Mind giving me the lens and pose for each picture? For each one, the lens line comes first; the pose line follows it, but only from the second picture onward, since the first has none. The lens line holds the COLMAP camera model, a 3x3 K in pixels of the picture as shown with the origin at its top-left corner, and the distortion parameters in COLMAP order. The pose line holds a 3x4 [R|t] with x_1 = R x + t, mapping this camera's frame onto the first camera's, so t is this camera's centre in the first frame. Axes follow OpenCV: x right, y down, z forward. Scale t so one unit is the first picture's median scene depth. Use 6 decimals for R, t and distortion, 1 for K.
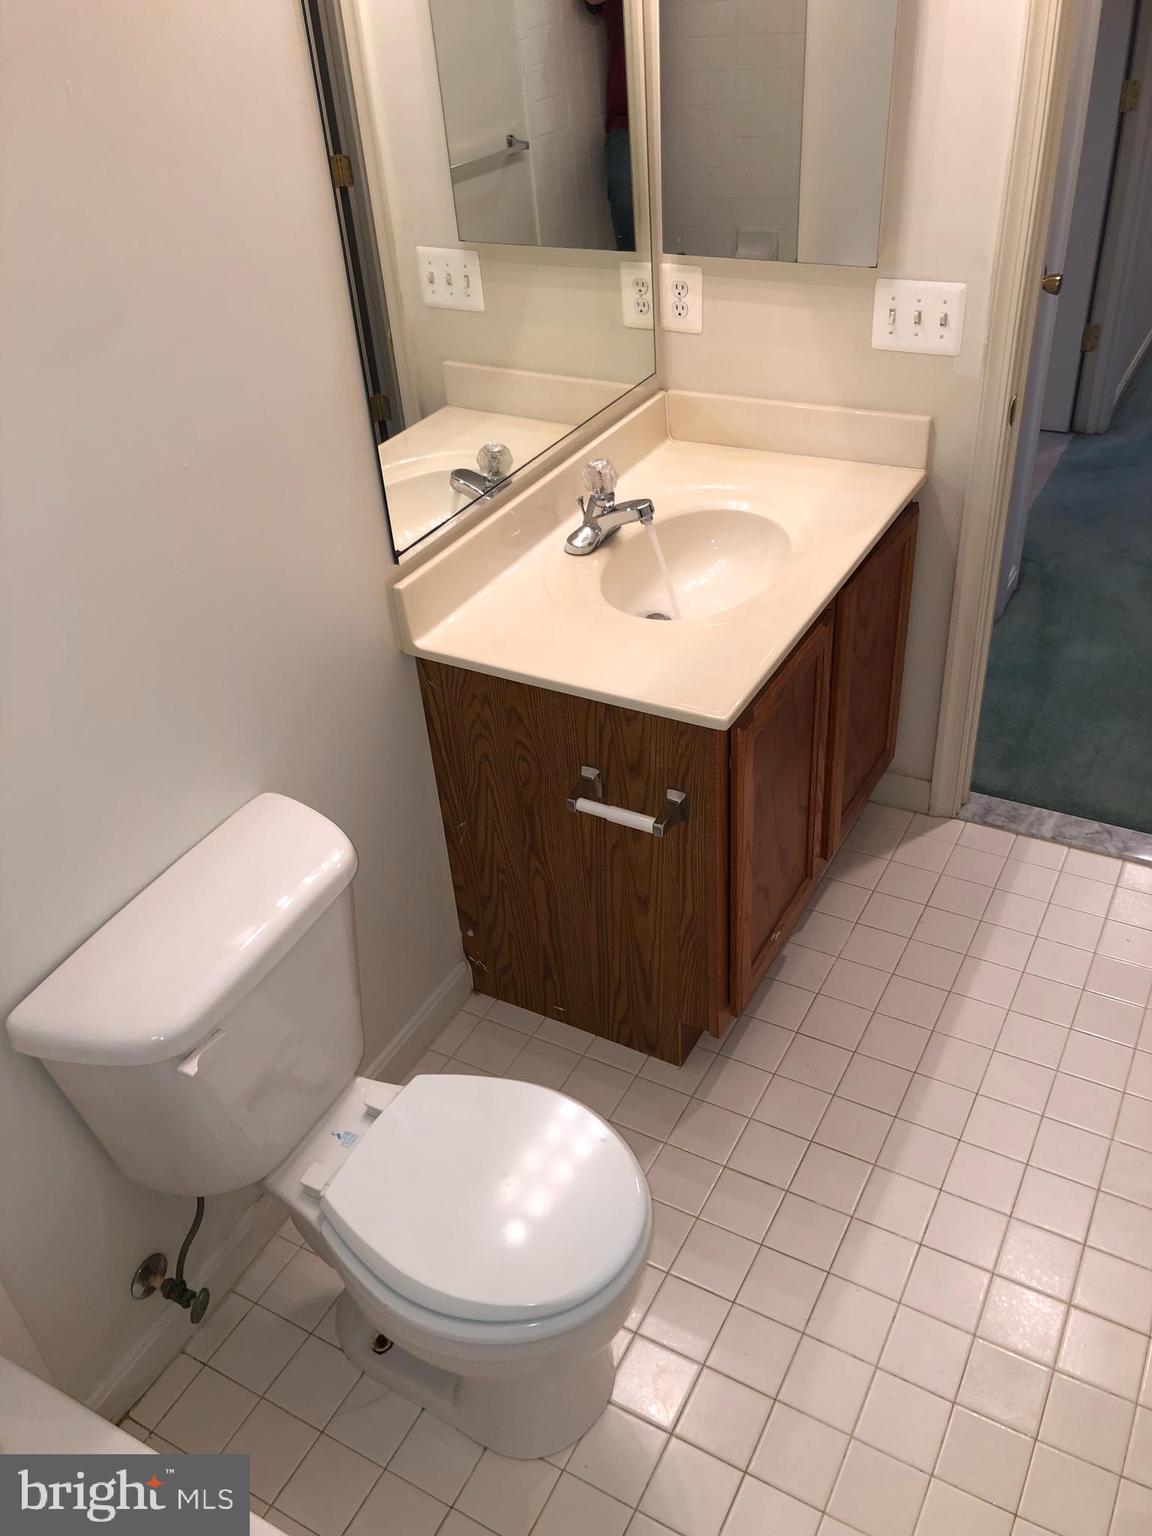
lens RADIAL K [[1252.3, 0, 572.7], [0, 1252.3, 771.1], [0, 0, 1]] dist [0.084642, -0.147049]
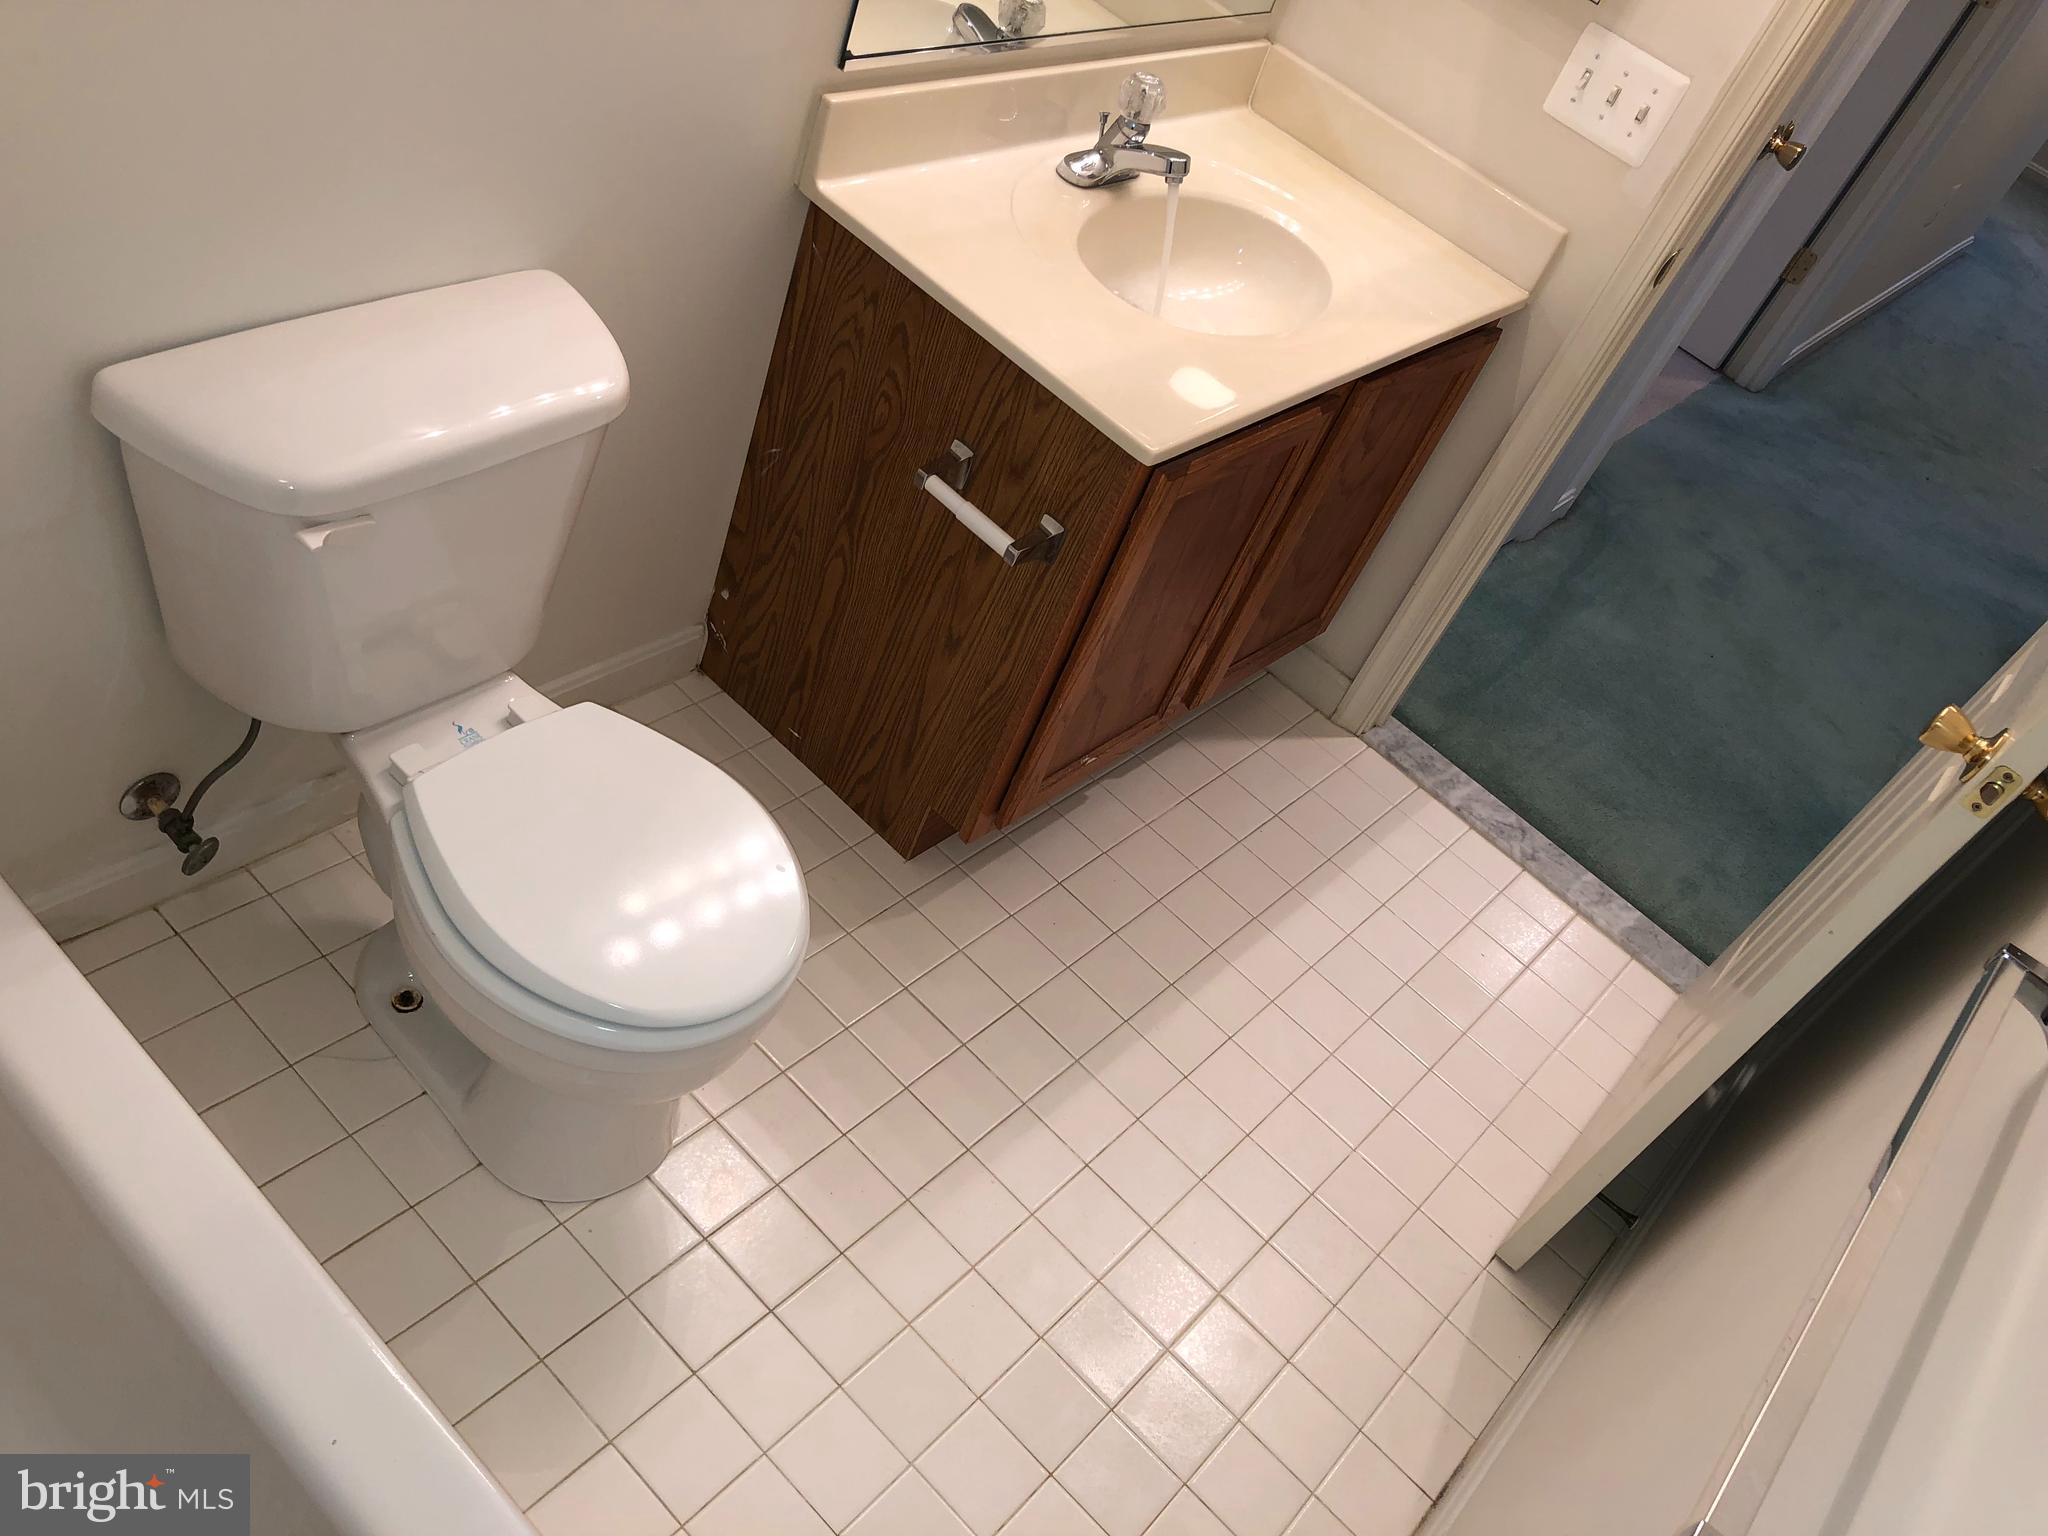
lens RADIAL K [[1671.9, 0, 1025.8], [0, 1671.9, 762.6], [0, 0, 1]] dist [0.071549, -0.113062]
pose [[0.903200, 0.416441, 0.103955, 0.020074], [-0.425602, 0.900303, 0.091198, 0.055249], [-0.055613, -0.126613, 0.990392, -0.019949]]
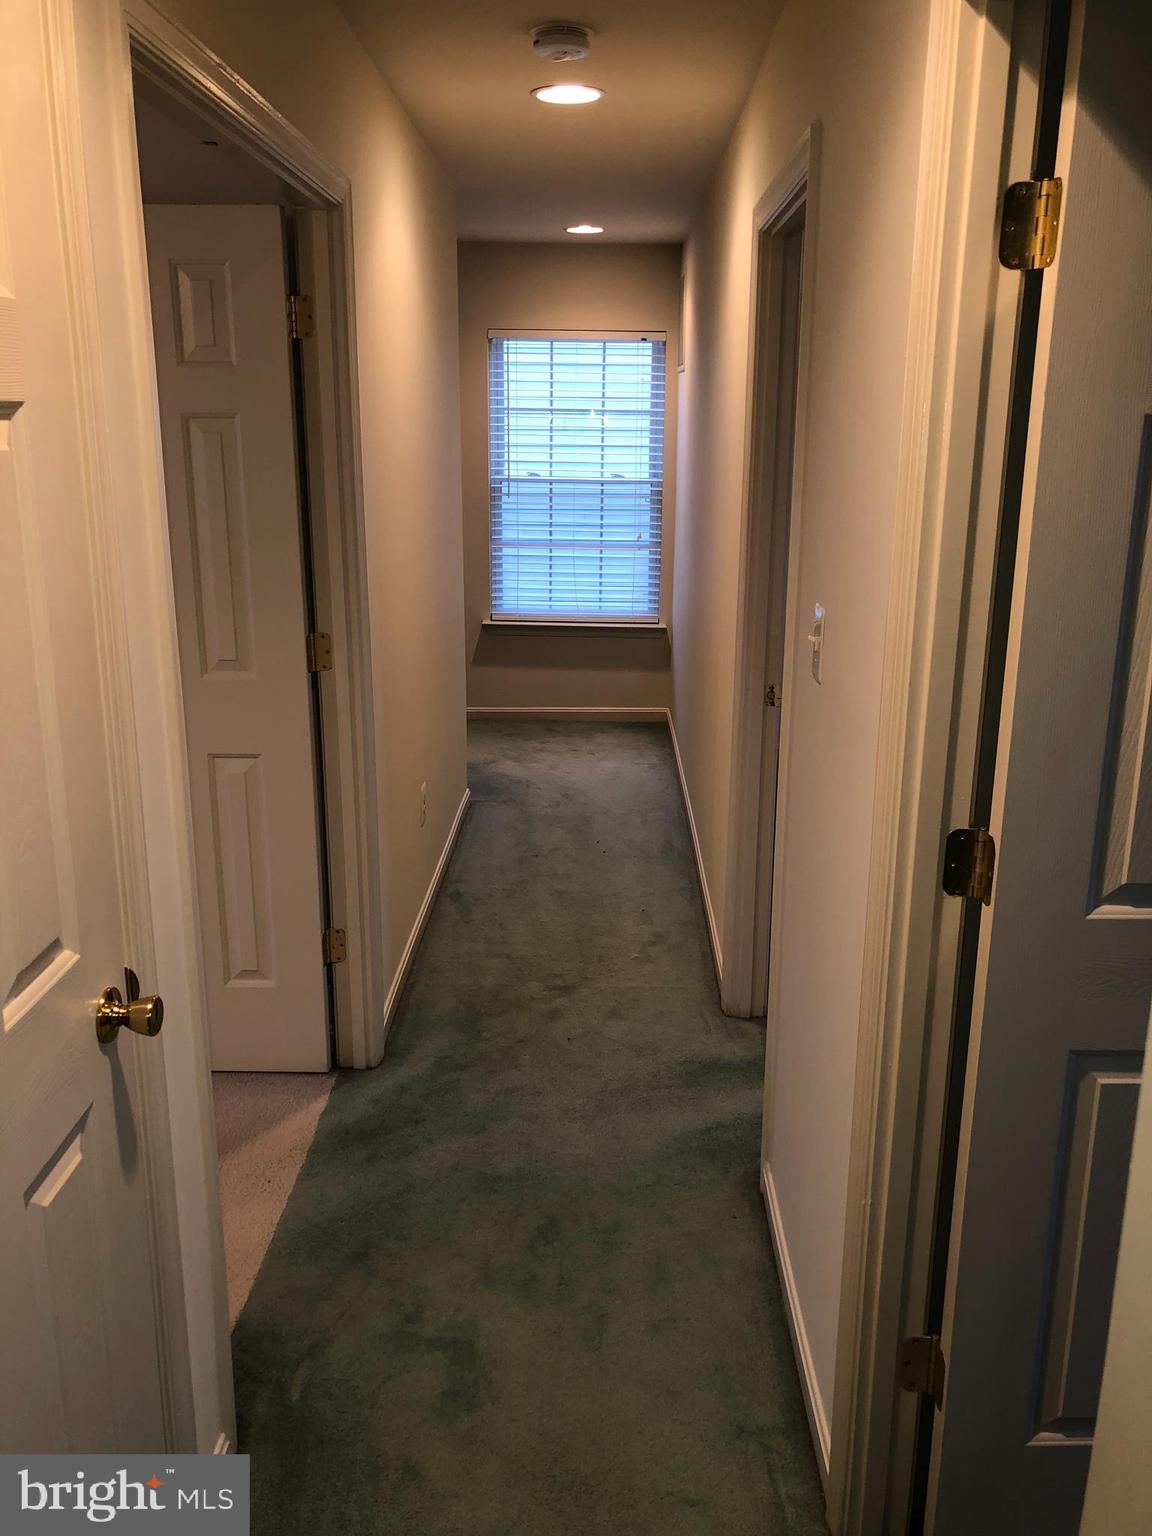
lens RADIAL K [[1268.5, 0, 574.3], [0, 1268.5, 771.1], [0, 0, 1]] dist [0.031121, -0.008532]
pose [[0.883712, -0.052845, 0.465039, 0.377535], [0.215495, 0.927961, -0.304055, -0.353179], [-0.415470, 0.368911, 0.831438, 0.579196]]
